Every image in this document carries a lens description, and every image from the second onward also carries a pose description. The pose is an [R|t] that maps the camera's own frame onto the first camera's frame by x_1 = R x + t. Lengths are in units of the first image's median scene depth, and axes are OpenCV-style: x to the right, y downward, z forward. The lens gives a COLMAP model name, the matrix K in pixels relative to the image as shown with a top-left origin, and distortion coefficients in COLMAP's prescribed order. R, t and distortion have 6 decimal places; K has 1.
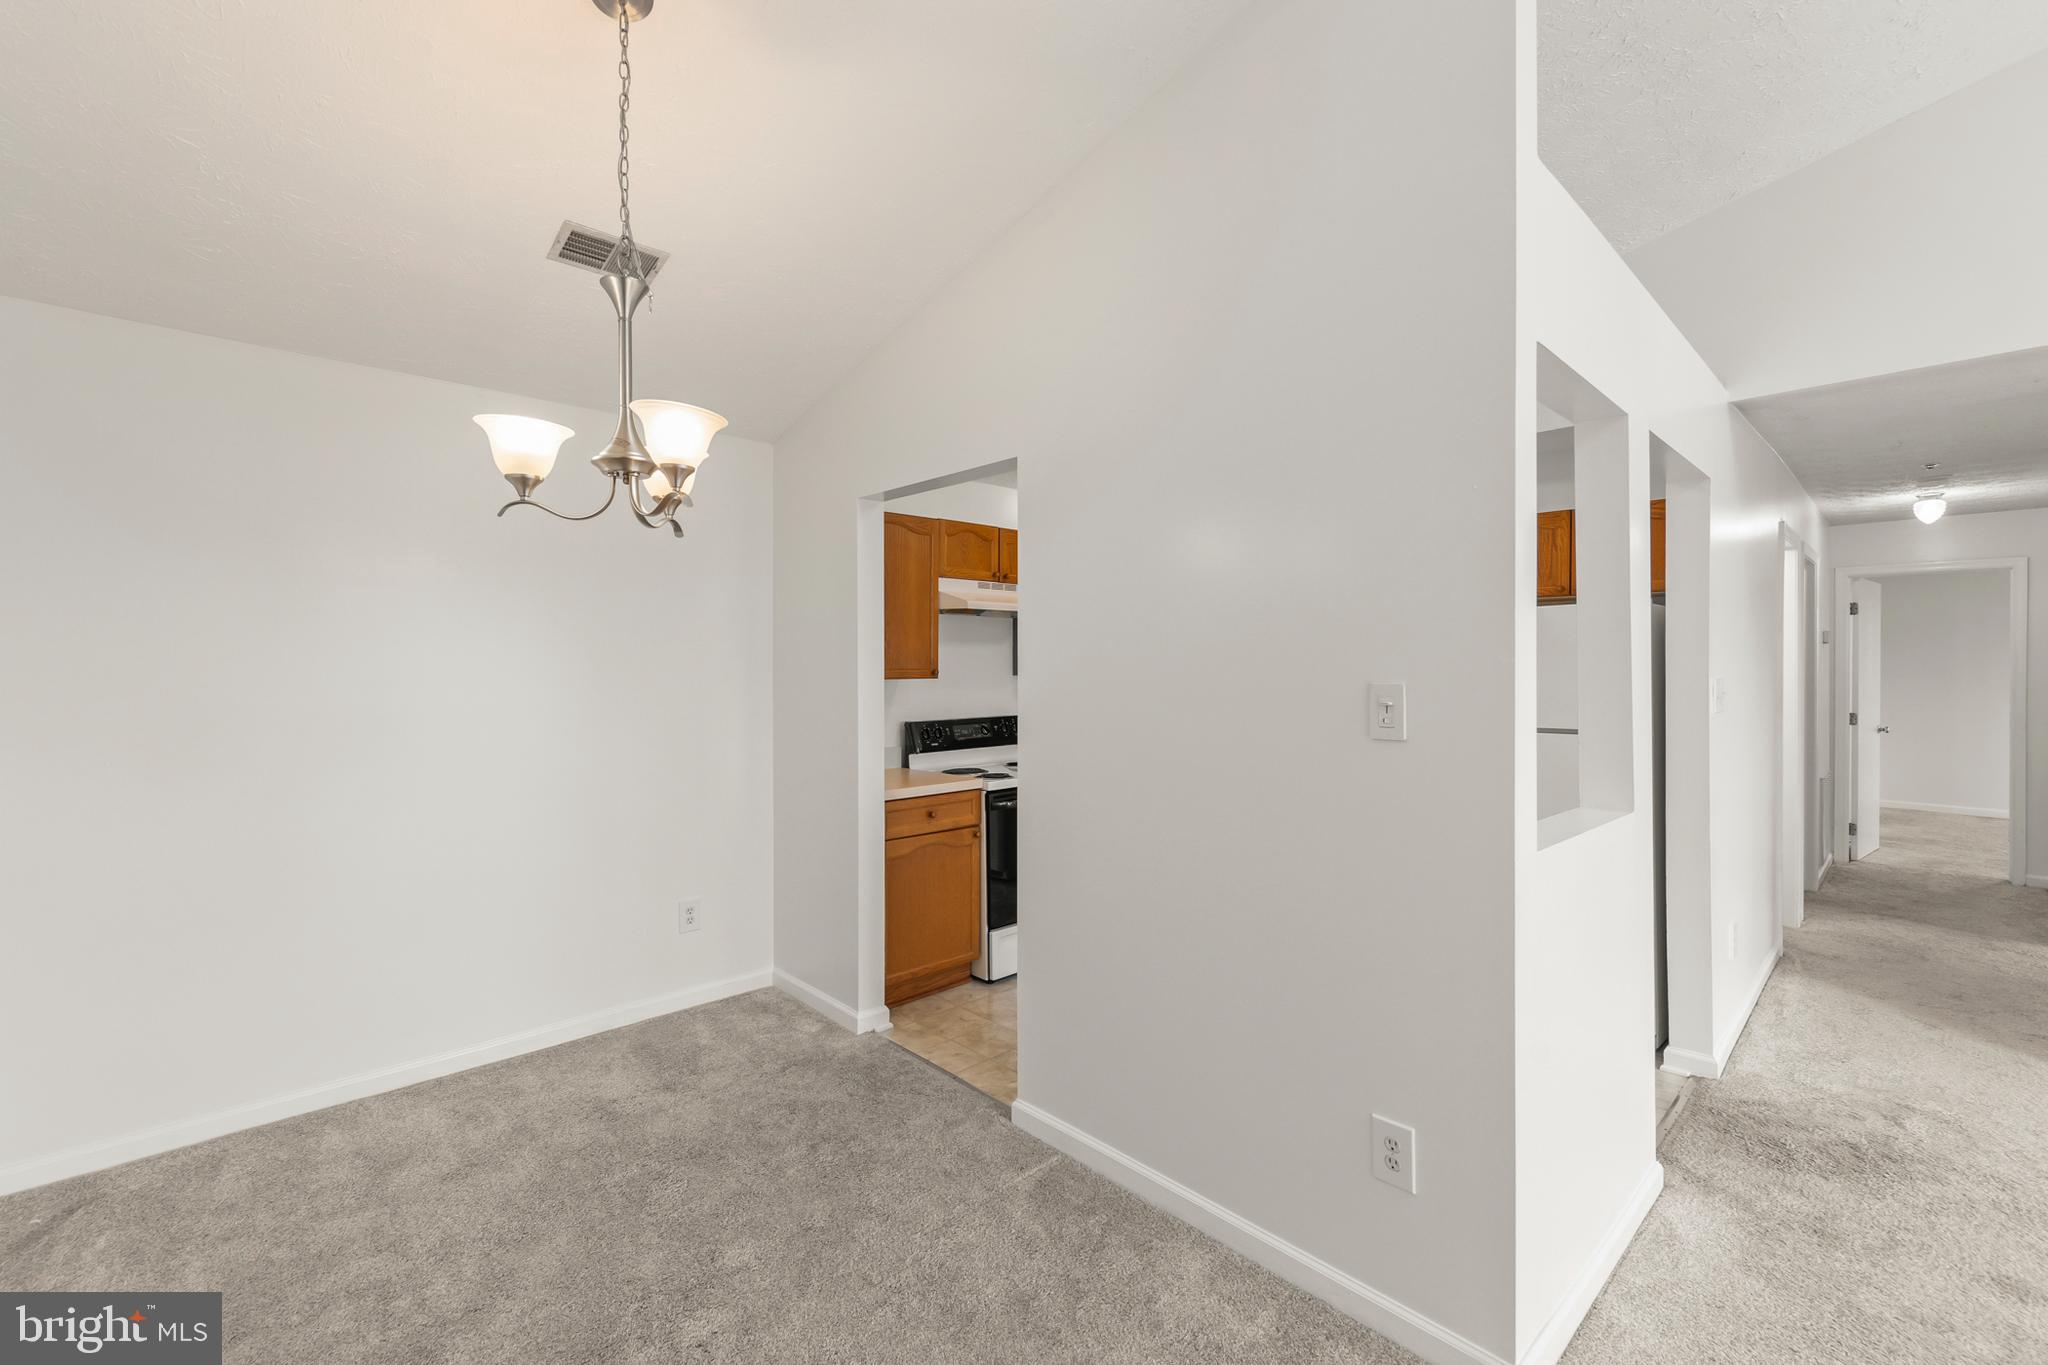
lens RADIAL K [[877.7, 0, 984.7], [0, 877.7, 671.6], [0, 0, 1]] dist [0.006546, -0.000950]
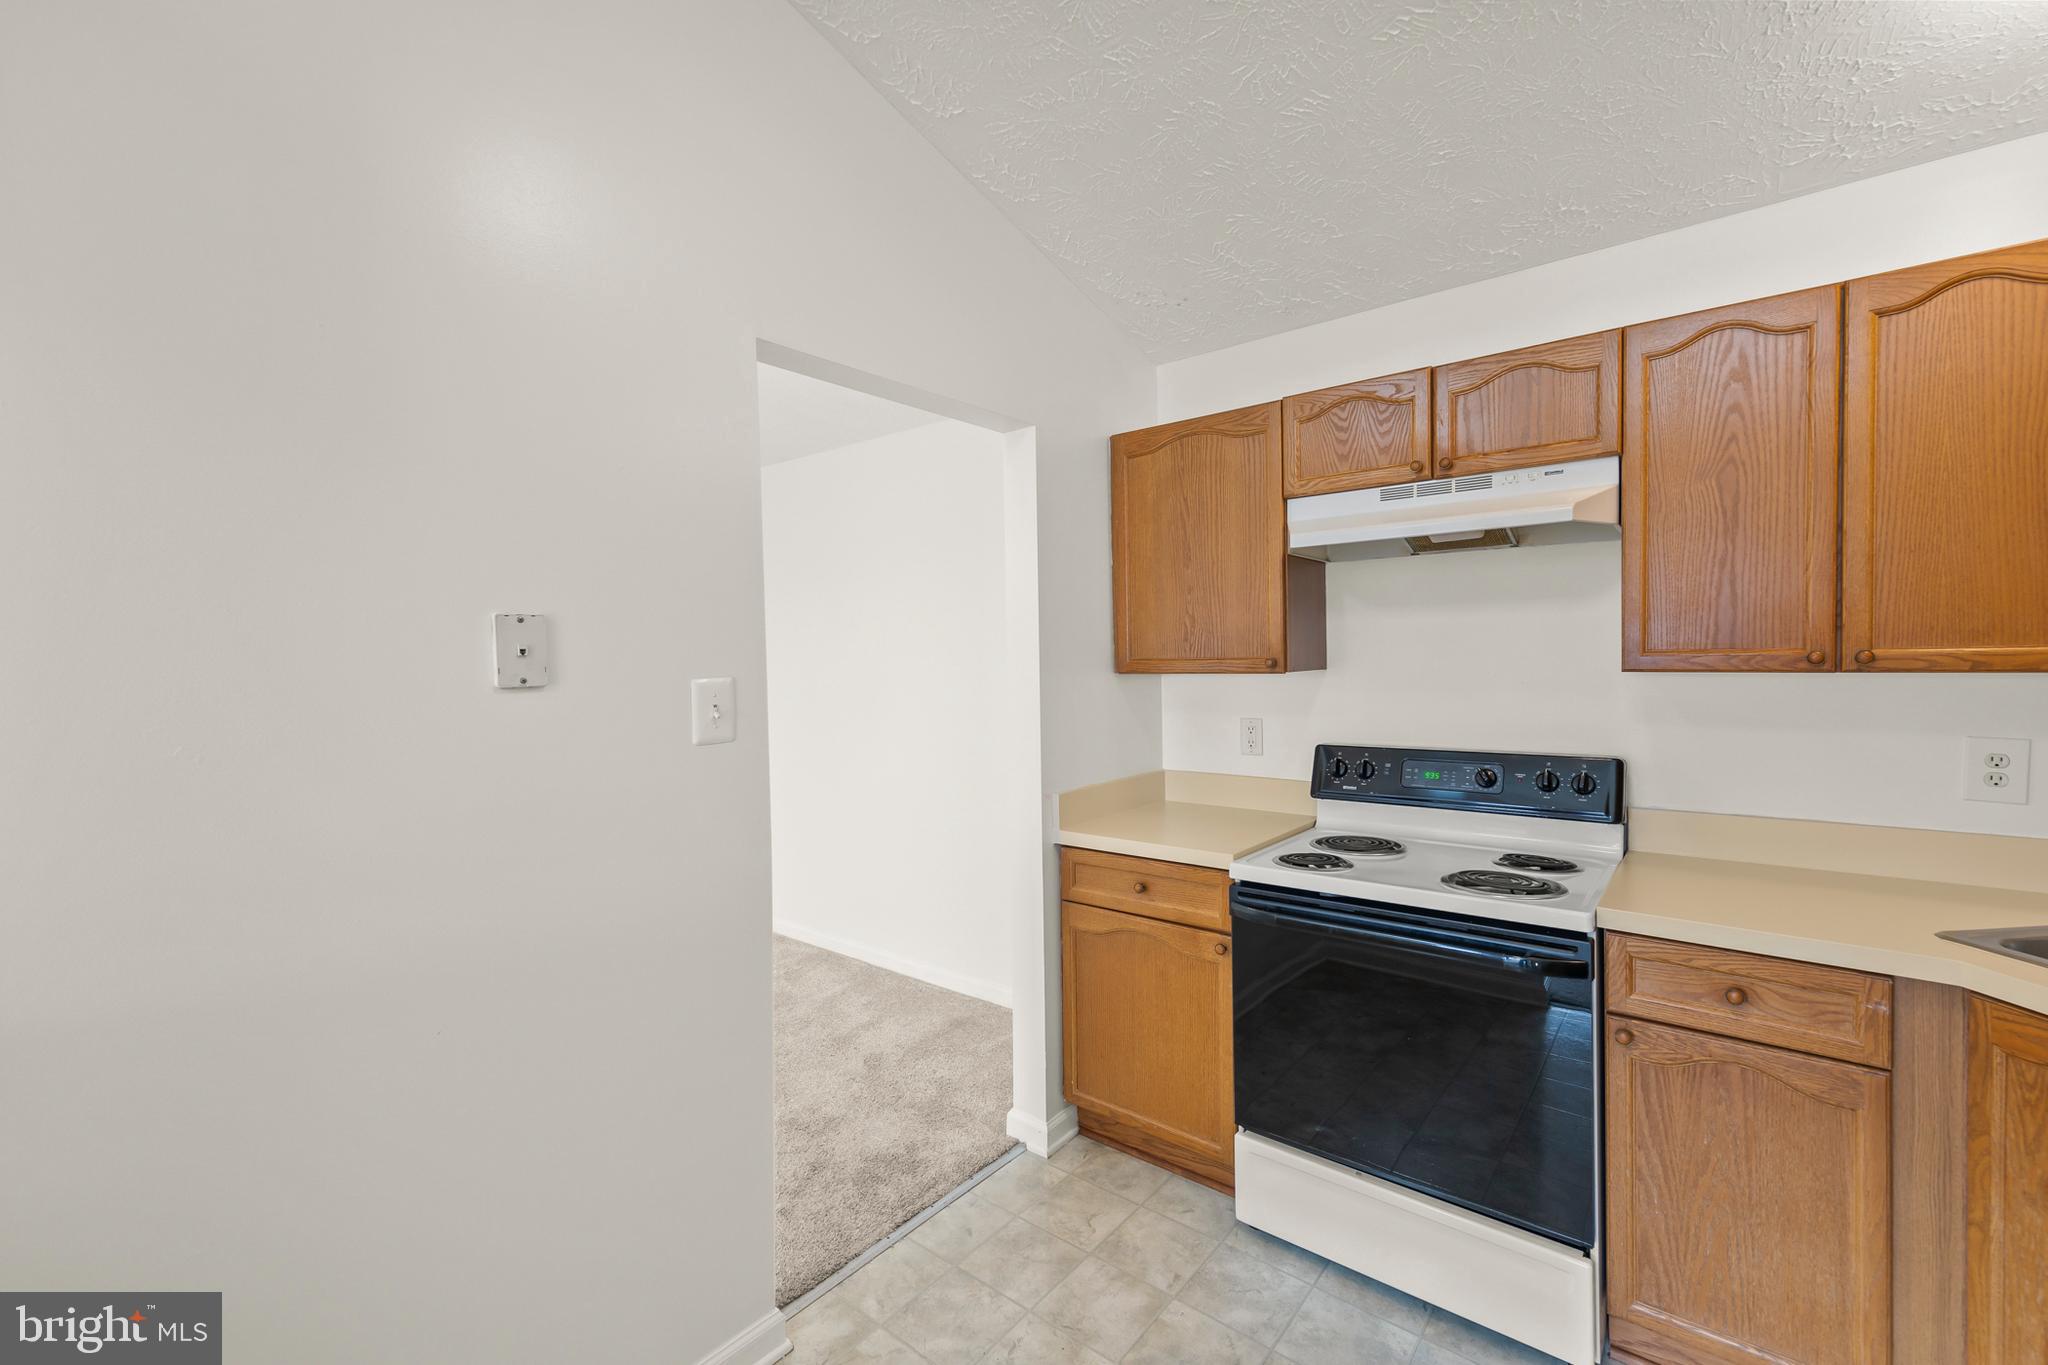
lens RADIAL K [[877.7, 0, 1043.5], [0, 877.7, 666.8], [0, 0, 1]] dist [0.006546, -0.000950]
pose [[0.147379, 0.012250, -0.989004, 0.479245], [0.011676, 0.999832, 0.014124, -0.006283], [0.989011, -0.013629, 0.147211, 0.716395]]
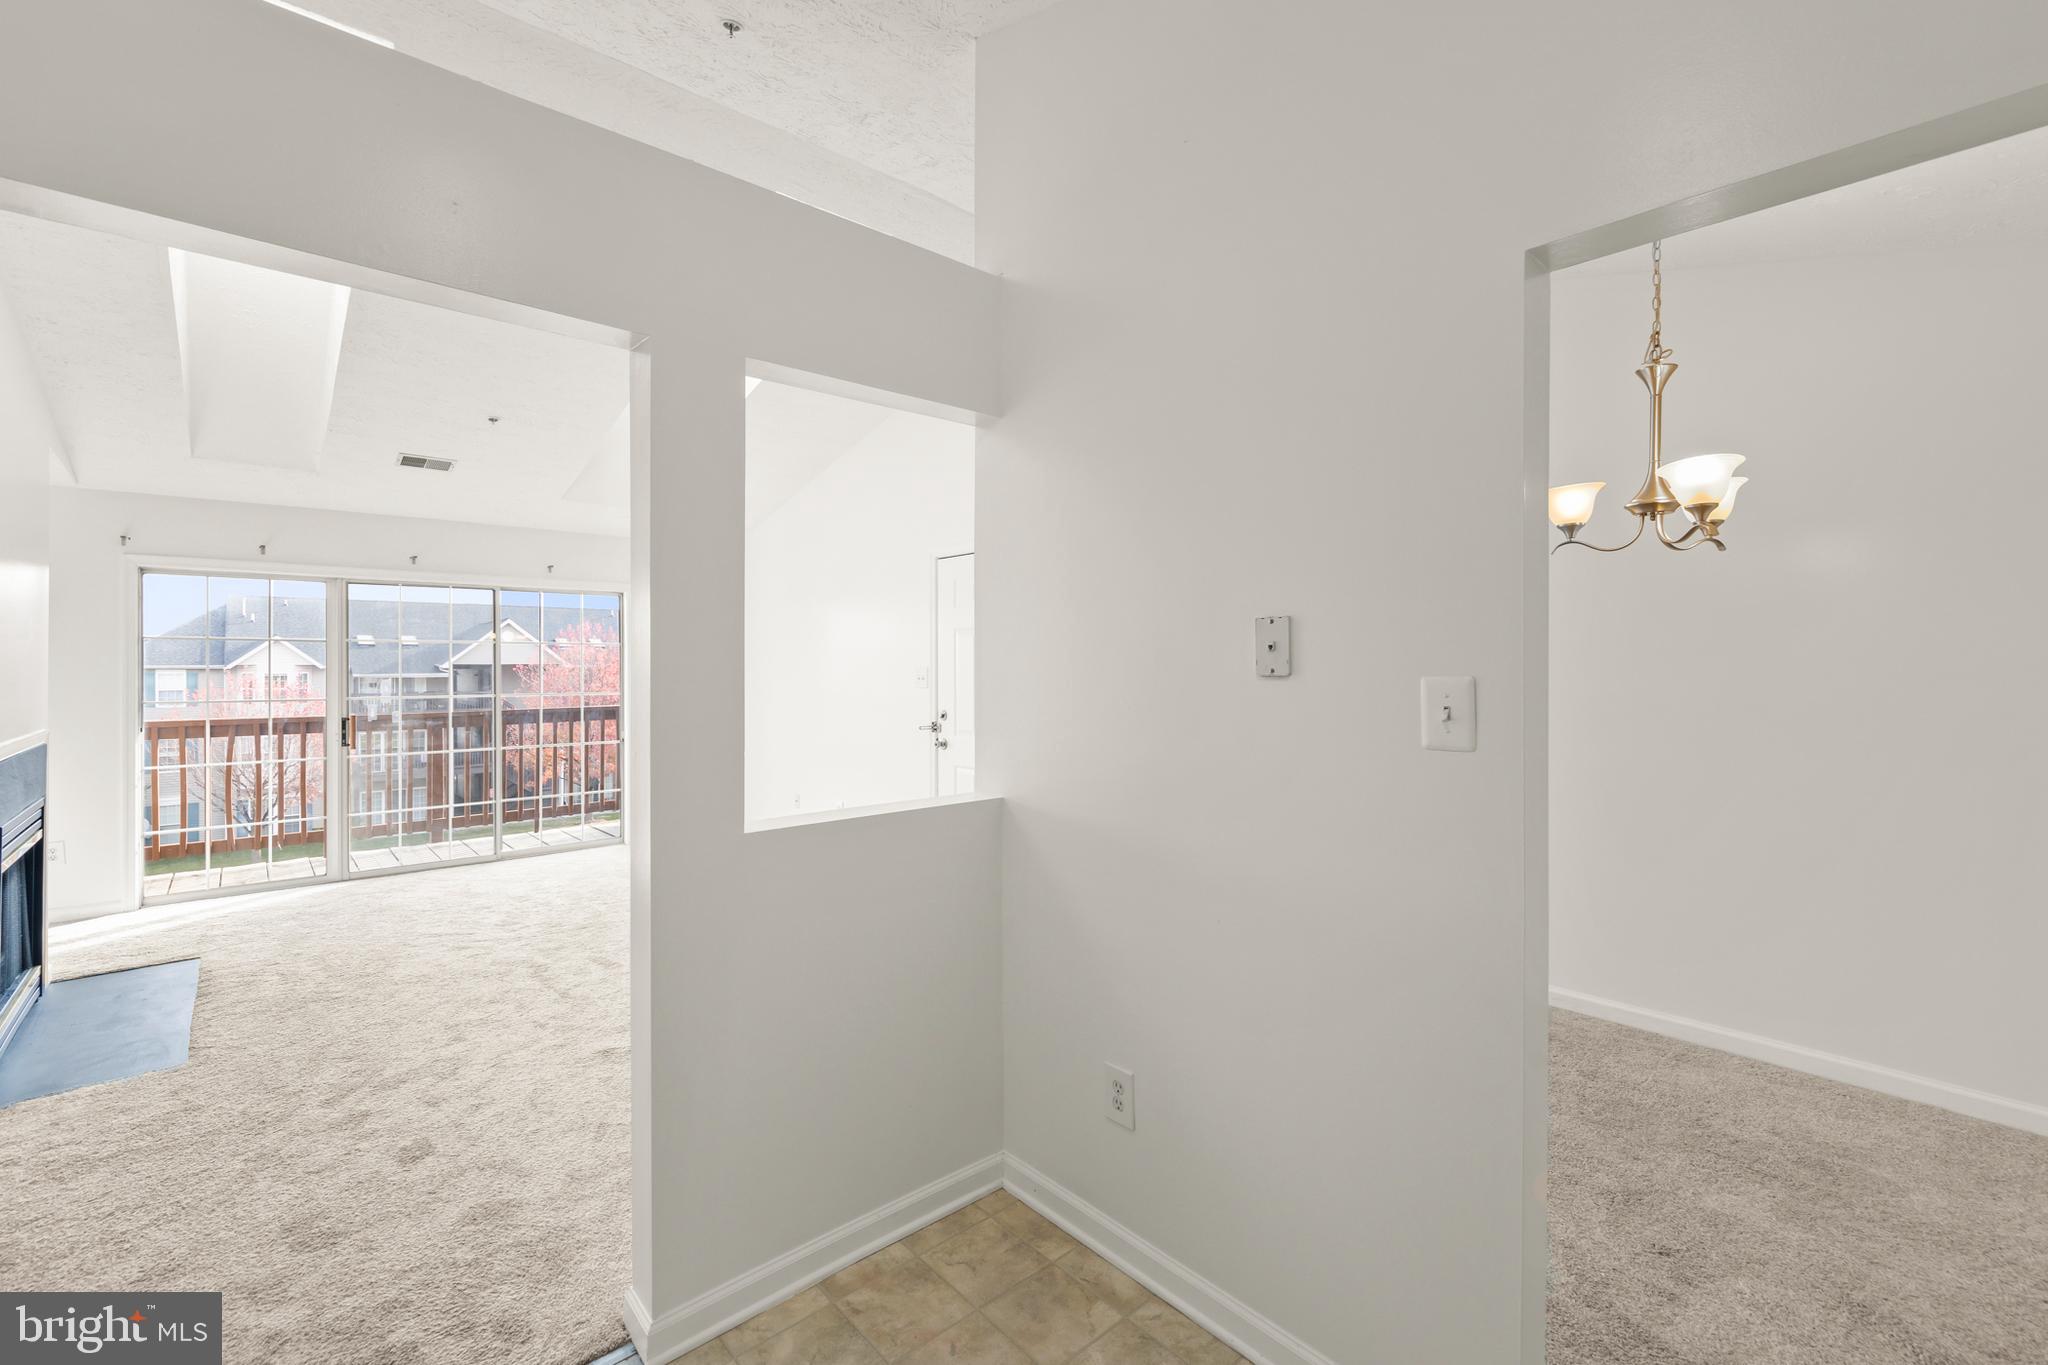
lens RADIAL K [[877.7, 0, 965.6], [0, 877.7, 663.7], [0, 0, 1]] dist [0.006546, -0.000950]
pose [[-0.998829, 0.000212, 0.048377, 0.234638], [0.000562, 0.999974, 0.007221, -0.004834], [-0.048375, 0.007240, -0.998803, 0.983182]]
